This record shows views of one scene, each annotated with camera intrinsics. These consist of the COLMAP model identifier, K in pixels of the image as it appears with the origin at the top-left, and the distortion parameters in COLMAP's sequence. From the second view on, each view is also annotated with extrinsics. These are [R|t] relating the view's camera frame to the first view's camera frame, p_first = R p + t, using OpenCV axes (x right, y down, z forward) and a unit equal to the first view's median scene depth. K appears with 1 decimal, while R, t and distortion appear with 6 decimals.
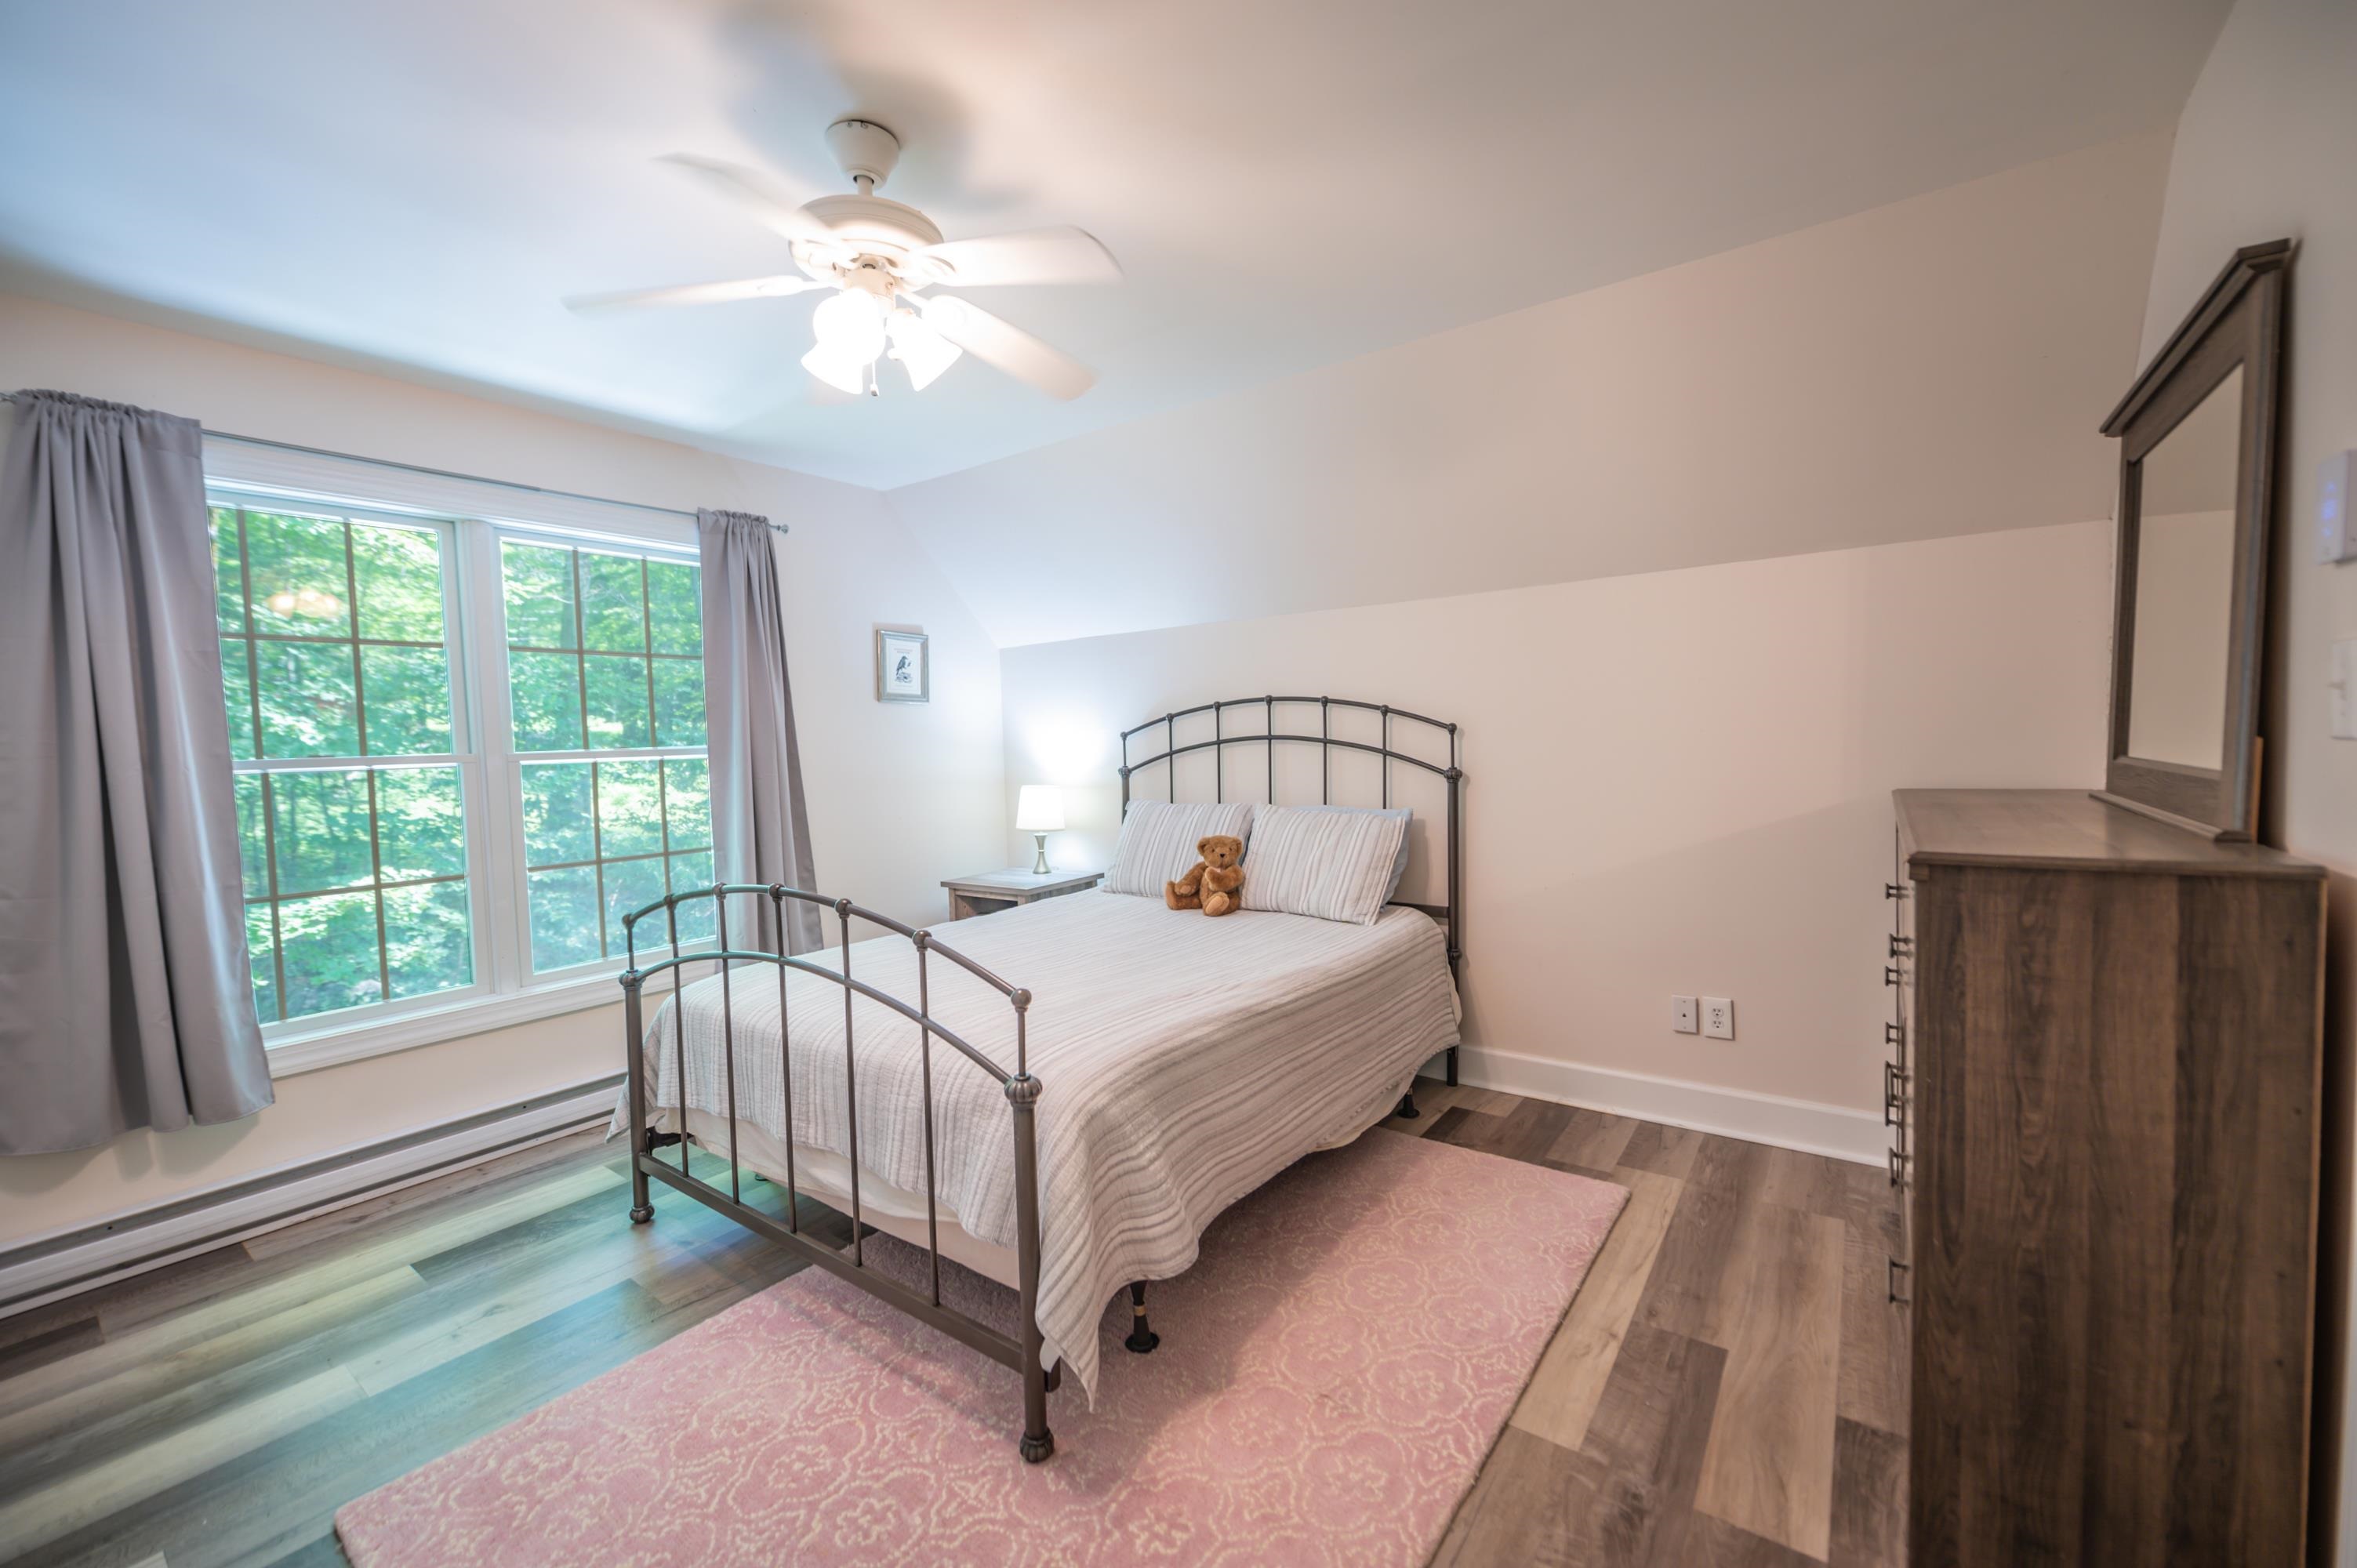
lens RADIAL K [[935.9, 0, 1167.2], [0, 935.9, 779.1], [0, 0, 1]] dist [-0.009884, 0.000009]
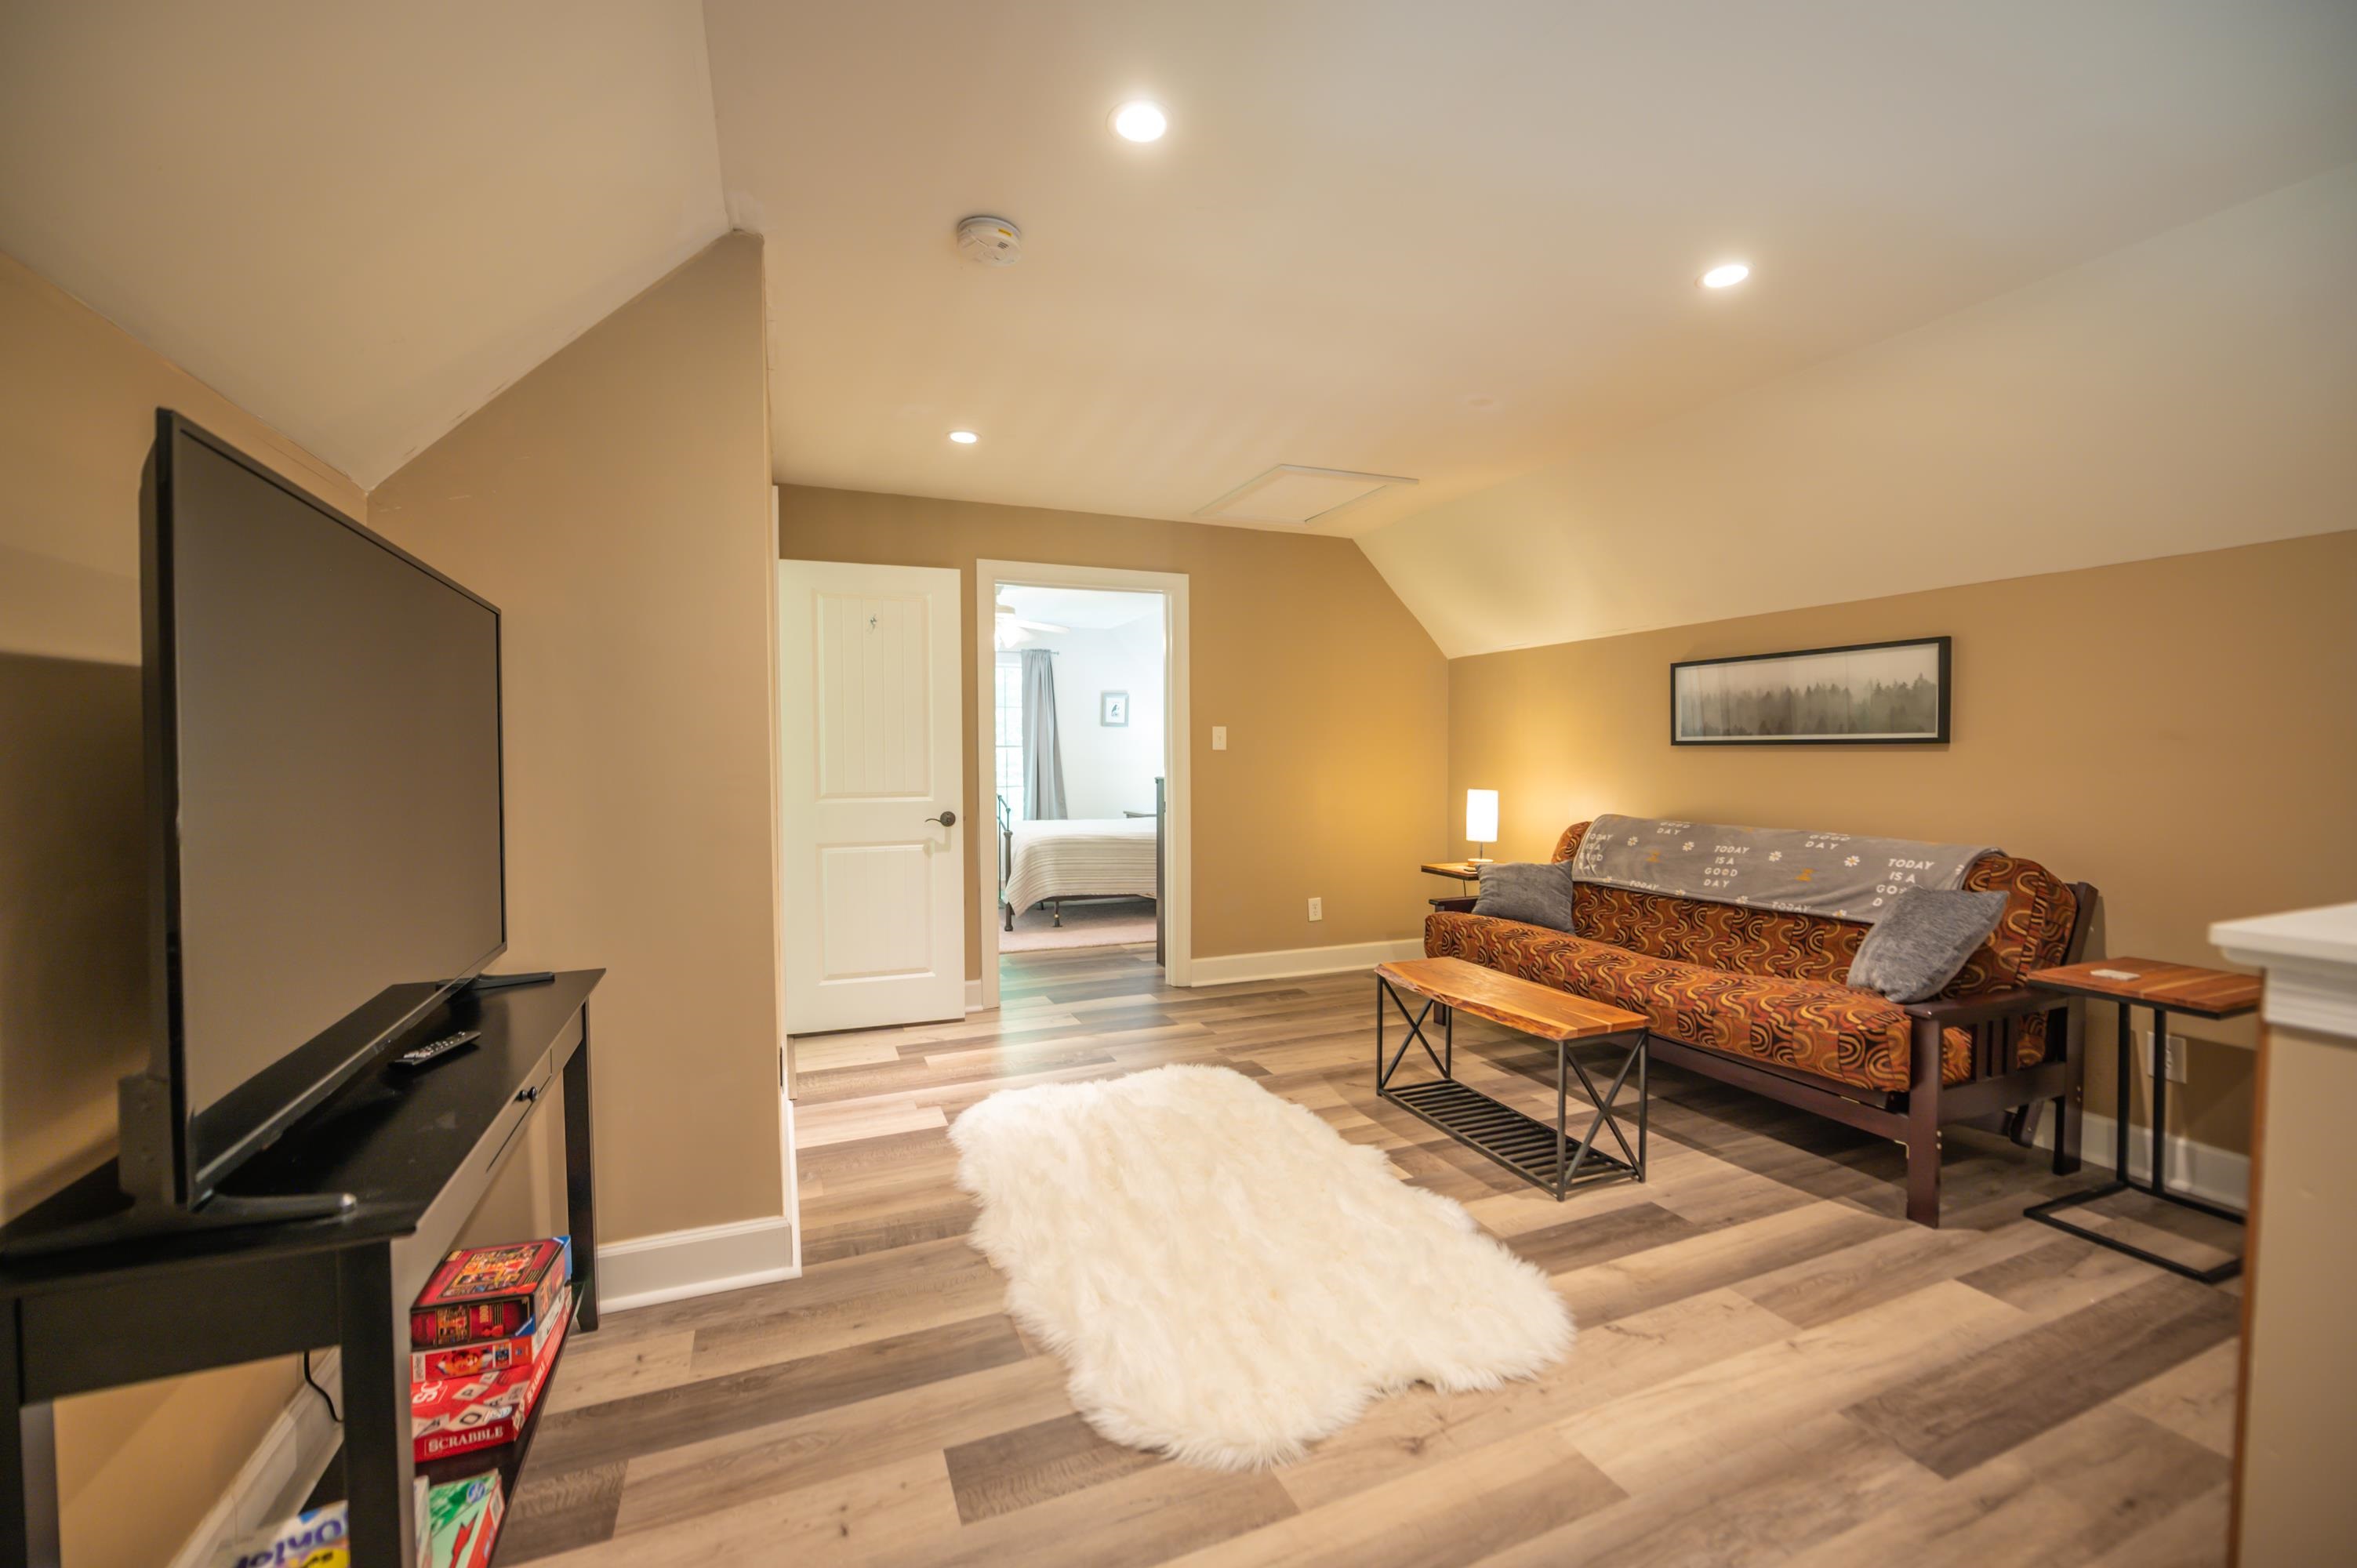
lens RADIAL K [[977.6, 0, 1175.3], [0, 977.6, 776.5], [0, 0, 1]] dist [-0.002525, -0.000609]
pose [[0.858555, 0.025334, -0.512095, 0.927955], [-0.022437, 0.999678, 0.011839, 0.002661], [0.512230, 0.001325, 0.858847, -0.800278]]
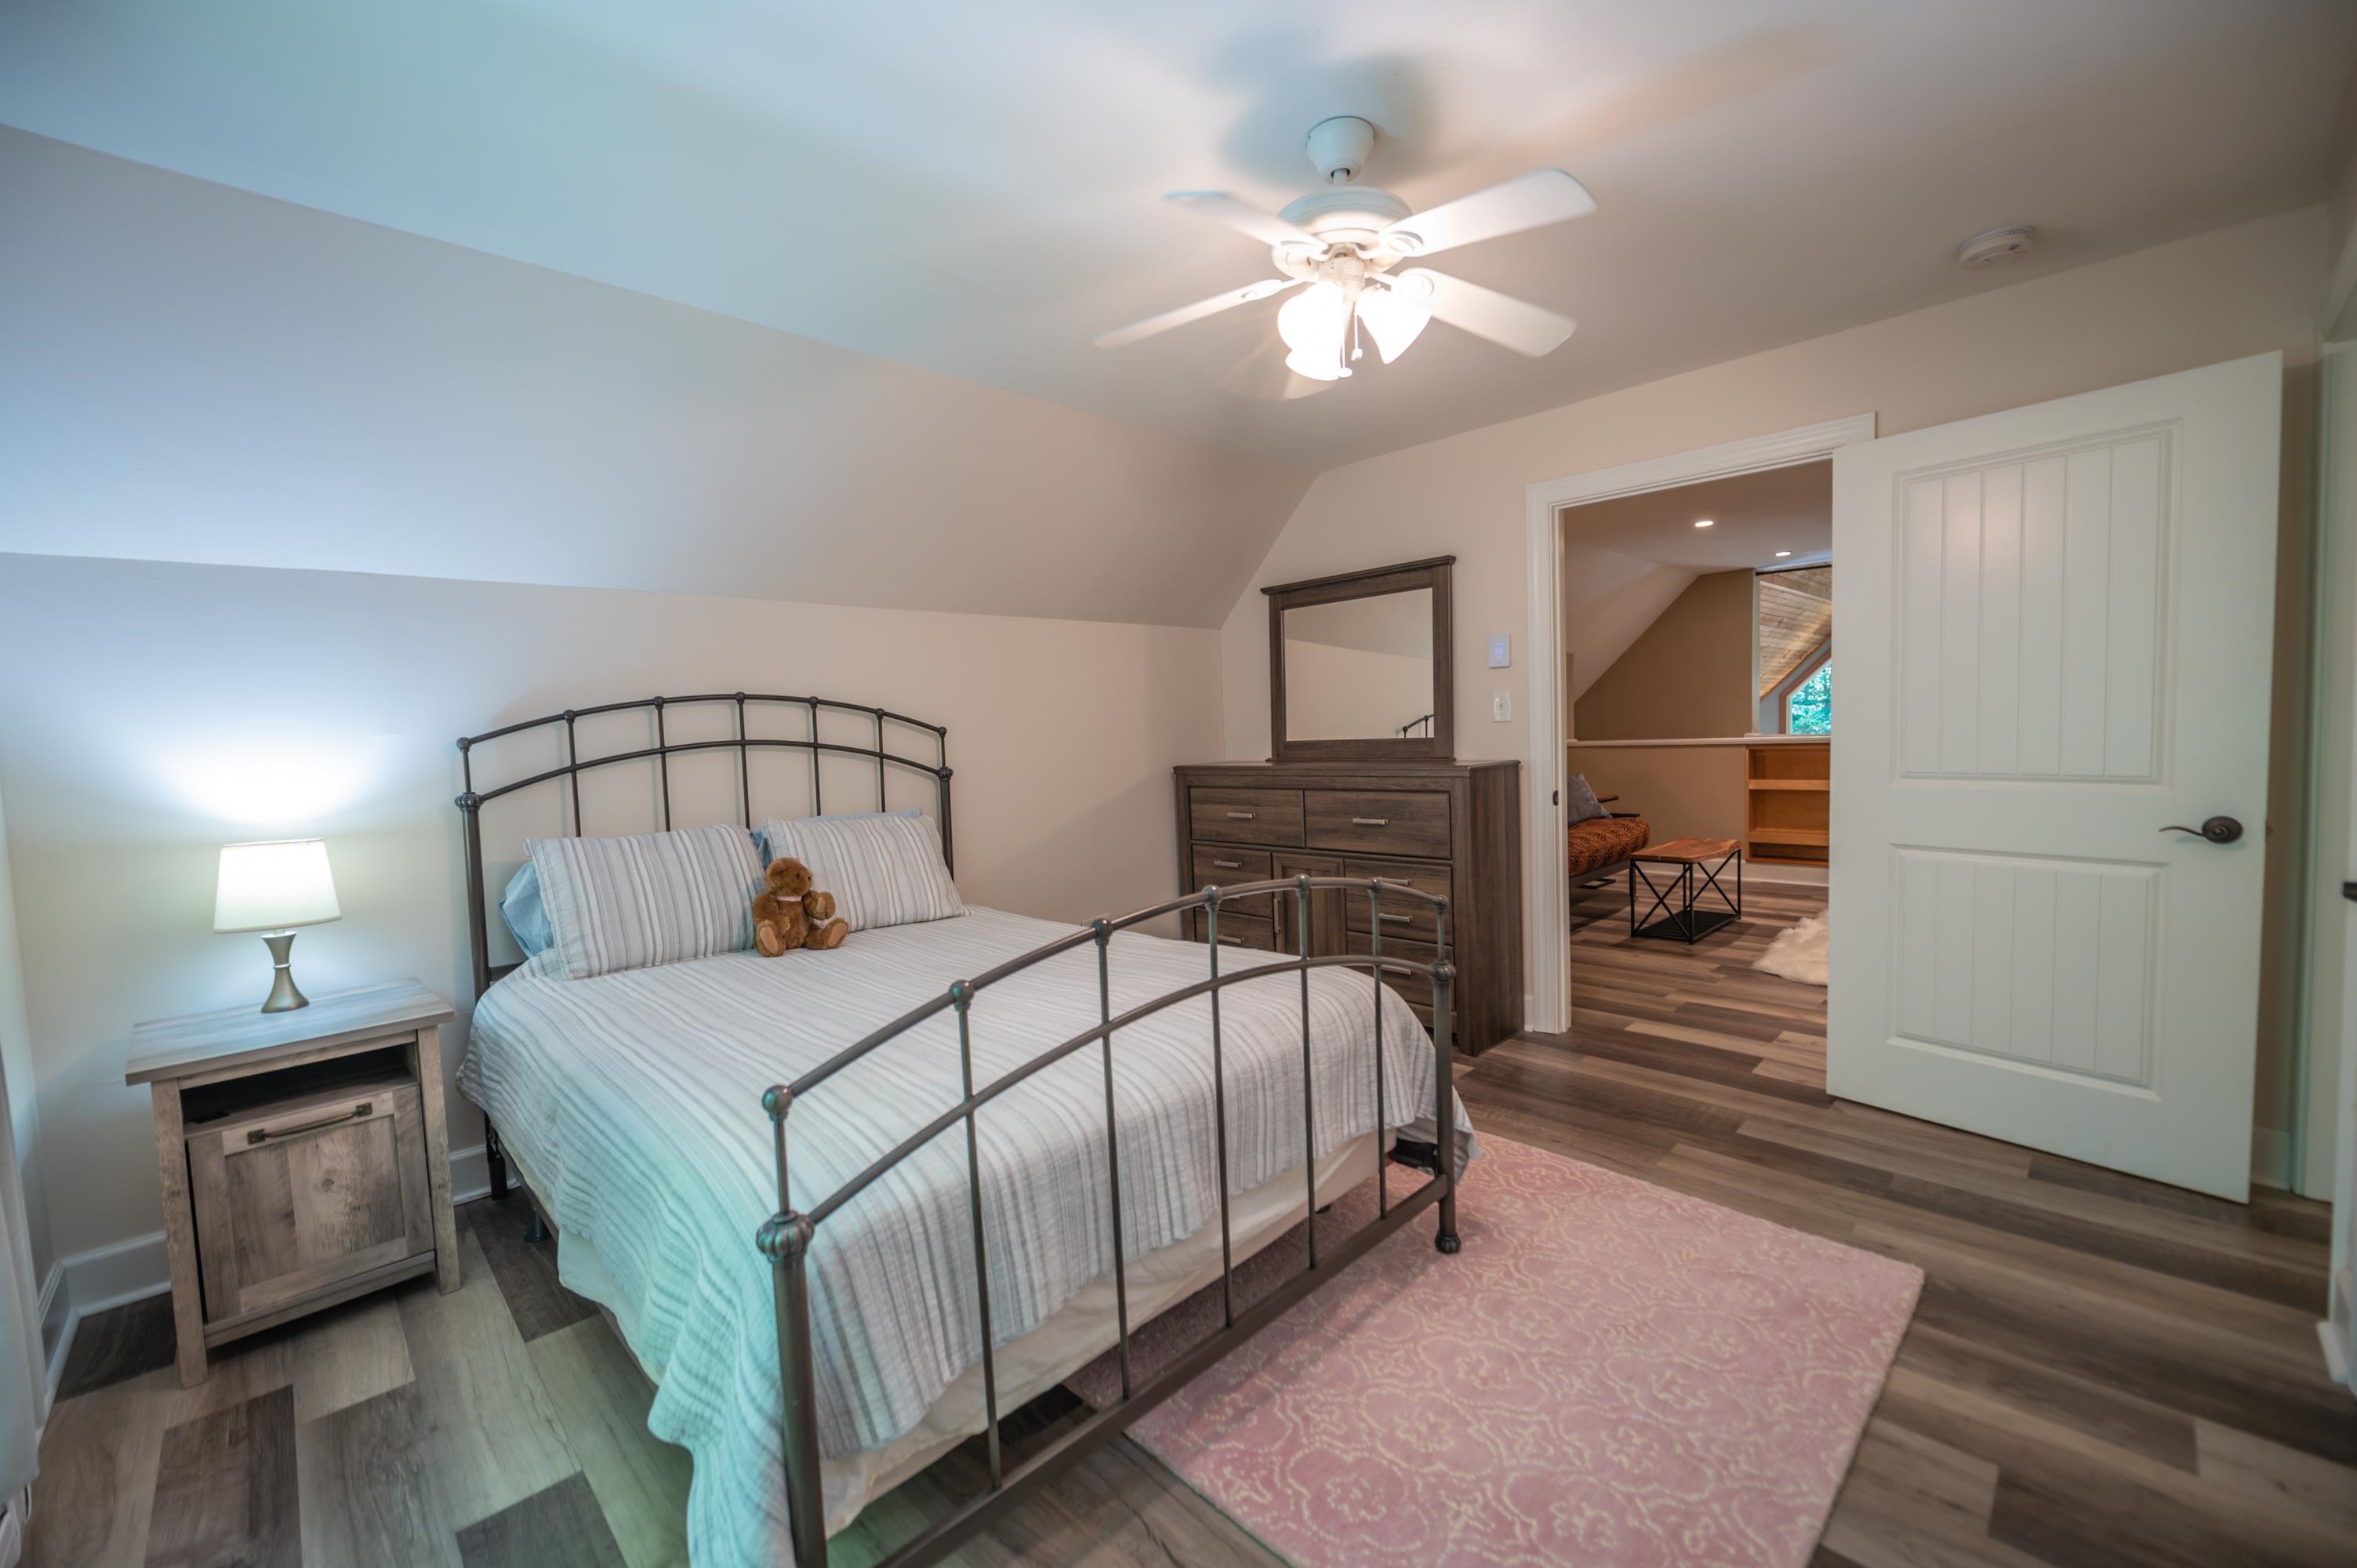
lens RADIAL K [[934.4, 0, 1172.2], [0, 934.4, 777.5], [0, 0, 1]] dist [-0.008149, -0.000179]
pose [[0.162748, -0.029437, 0.986228, -0.727087], [0.076210, 0.996944, 0.017181, 0.001281], [-0.983720, 0.072364, 0.164494, 0.545565]]
